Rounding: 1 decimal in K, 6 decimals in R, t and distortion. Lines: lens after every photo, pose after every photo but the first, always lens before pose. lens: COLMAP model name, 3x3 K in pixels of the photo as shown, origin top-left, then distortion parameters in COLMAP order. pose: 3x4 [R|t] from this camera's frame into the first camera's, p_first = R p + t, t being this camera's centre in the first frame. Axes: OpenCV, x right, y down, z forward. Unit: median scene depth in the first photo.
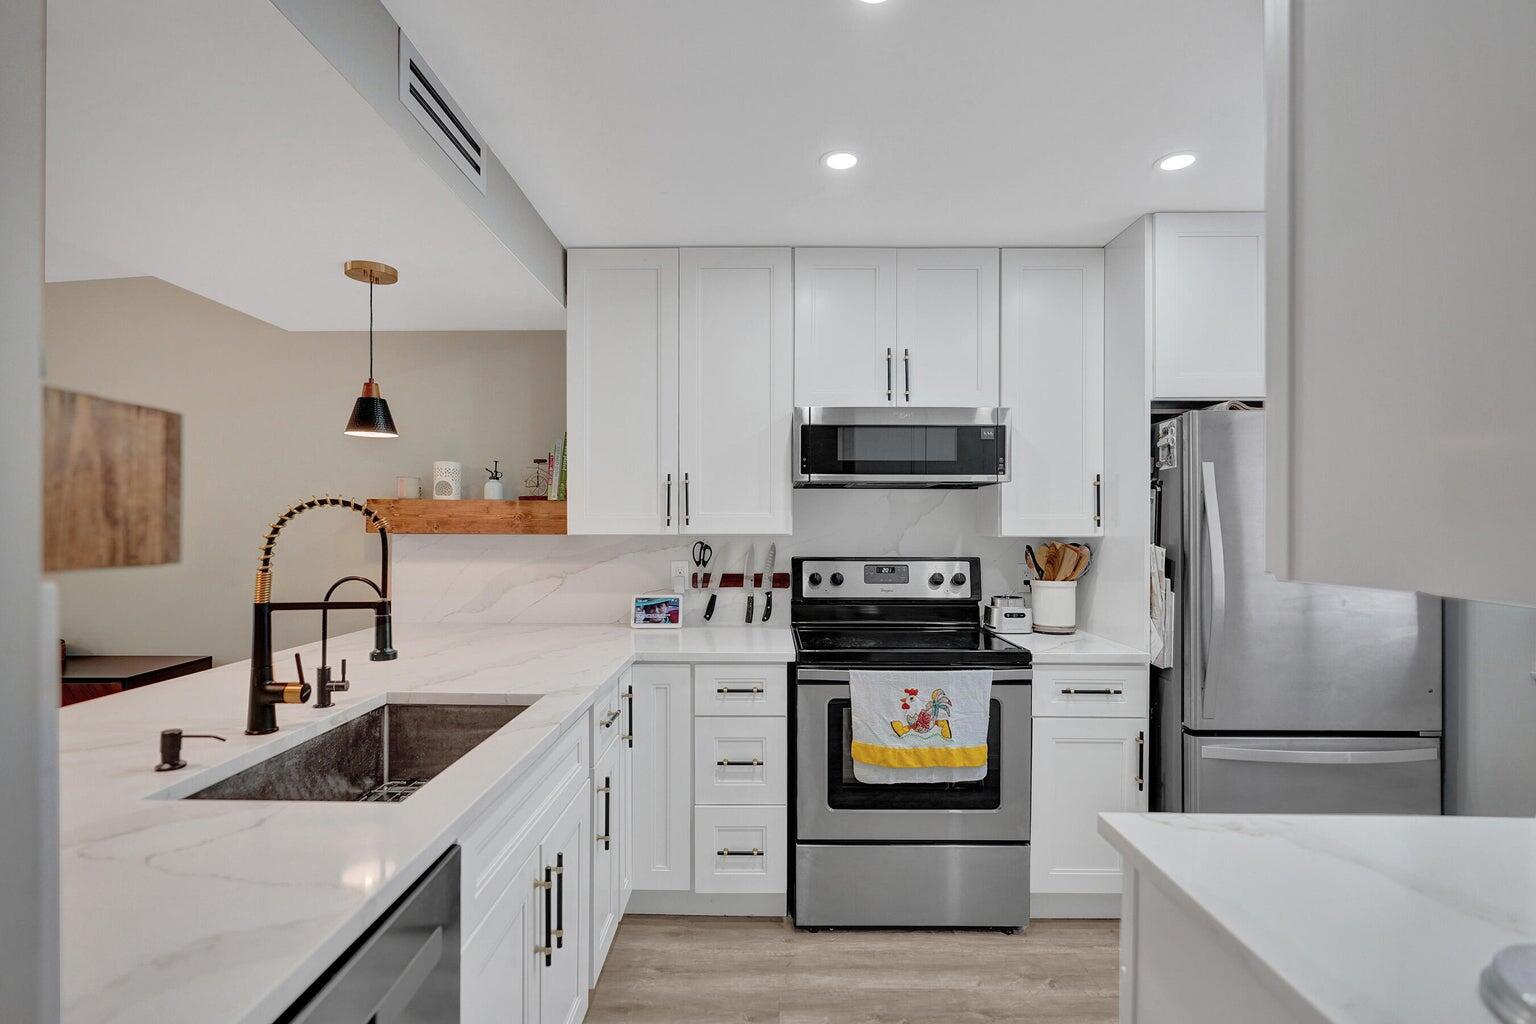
lens RADIAL K [[716.2, 0, 768.3], [0, 716.2, 520.9], [0, 0, 1]] dist [-0.004468, -0.000123]
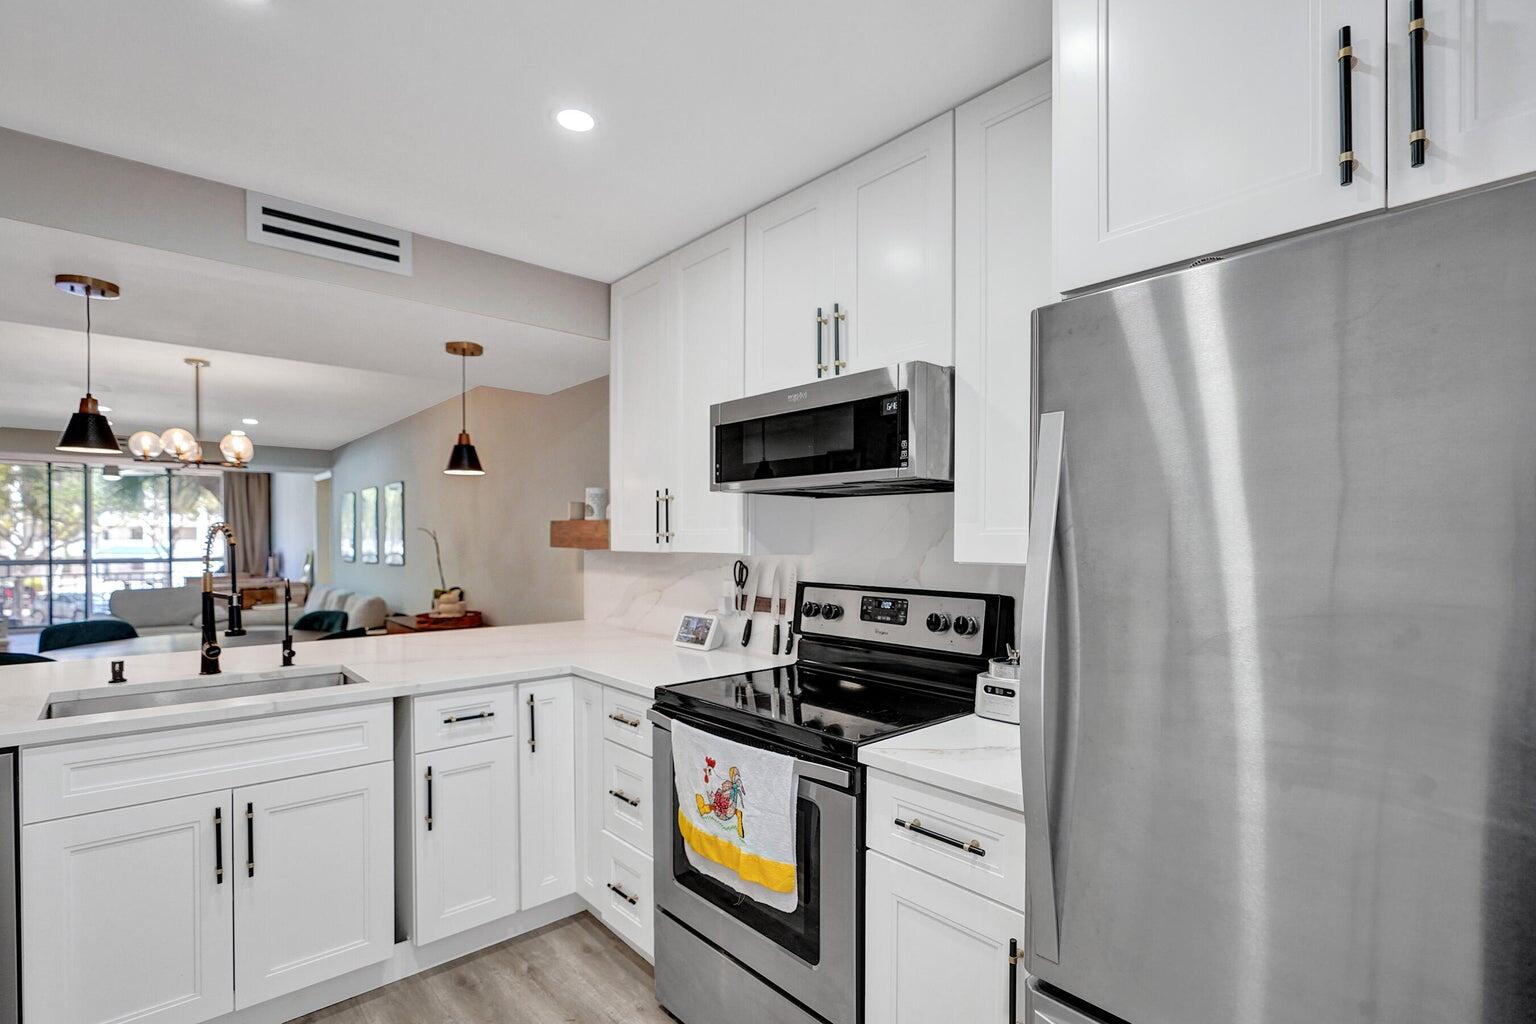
lens RADIAL K [[724.1, 0, 771.5], [0, 724.1, 544.1], [0, 0, 1]] dist [-0.001645, -0.000110]
pose [[0.675763, 0.005210, -0.737100, 0.694806], [0.003228, 0.999945, 0.010027, -0.001716], [0.737112, -0.009155, 0.675709, 0.449196]]
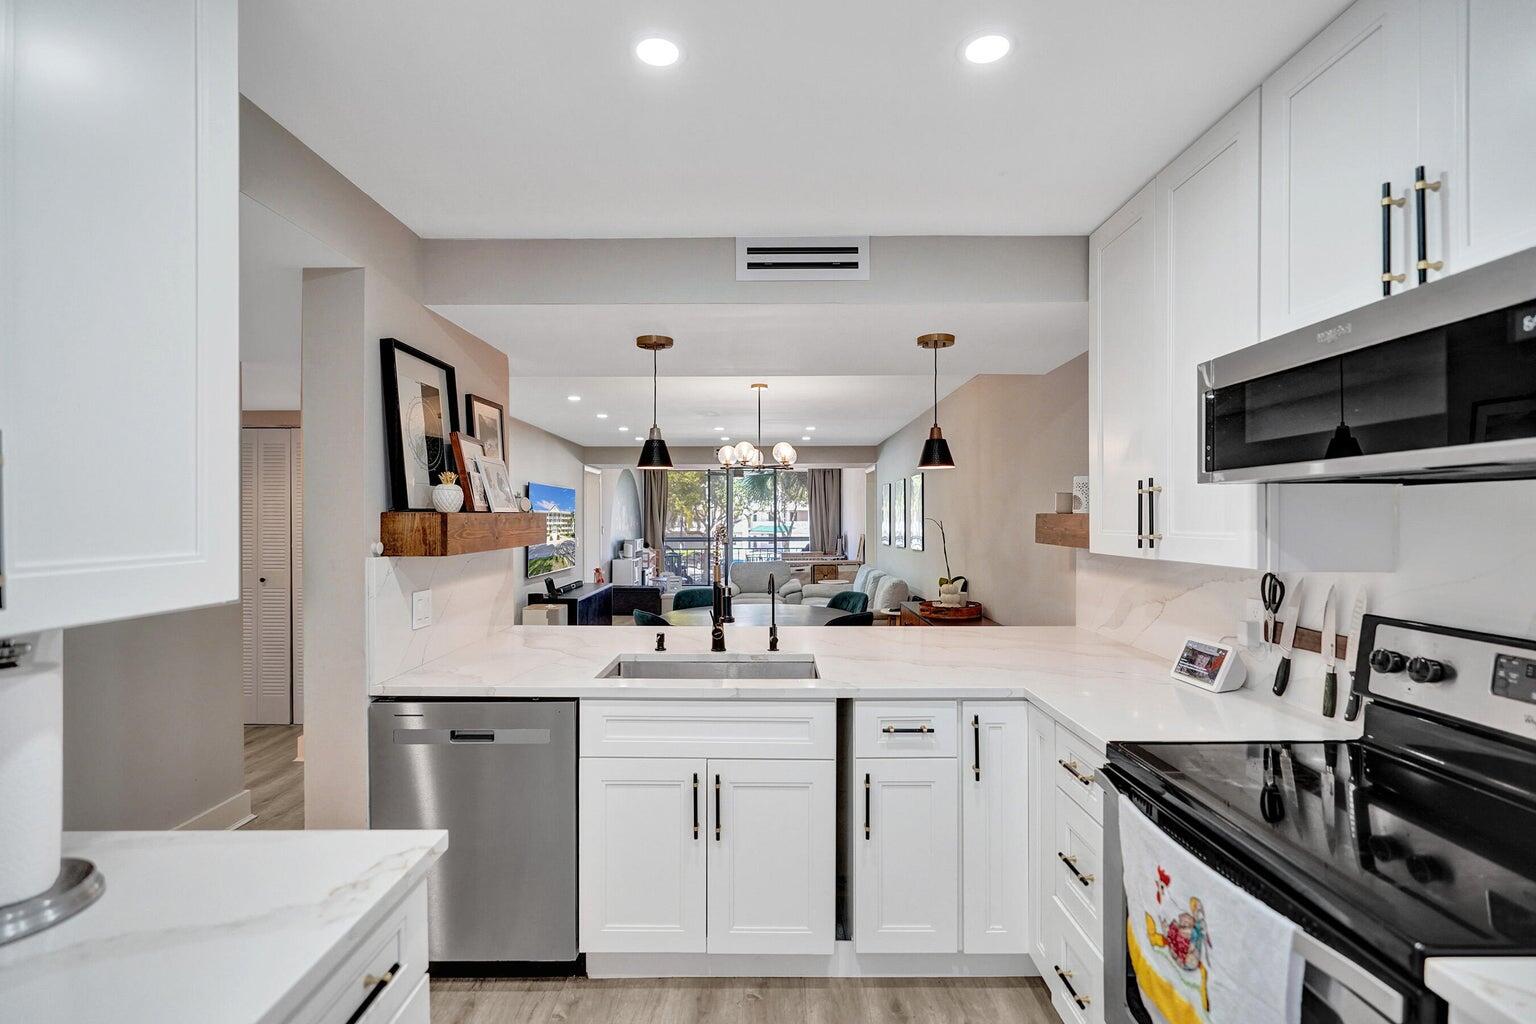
lens RADIAL K [[716.2, 0, 768.3], [0, 716.2, 520.9], [0, 0, 1]] dist [-0.004468, -0.000123]
pose [[0.009074, 0.001810, -0.999957, 0.625589], [0.005354, 0.999984, 0.001859, -0.025848], [0.999944, -0.005371, 0.009064, 0.596873]]
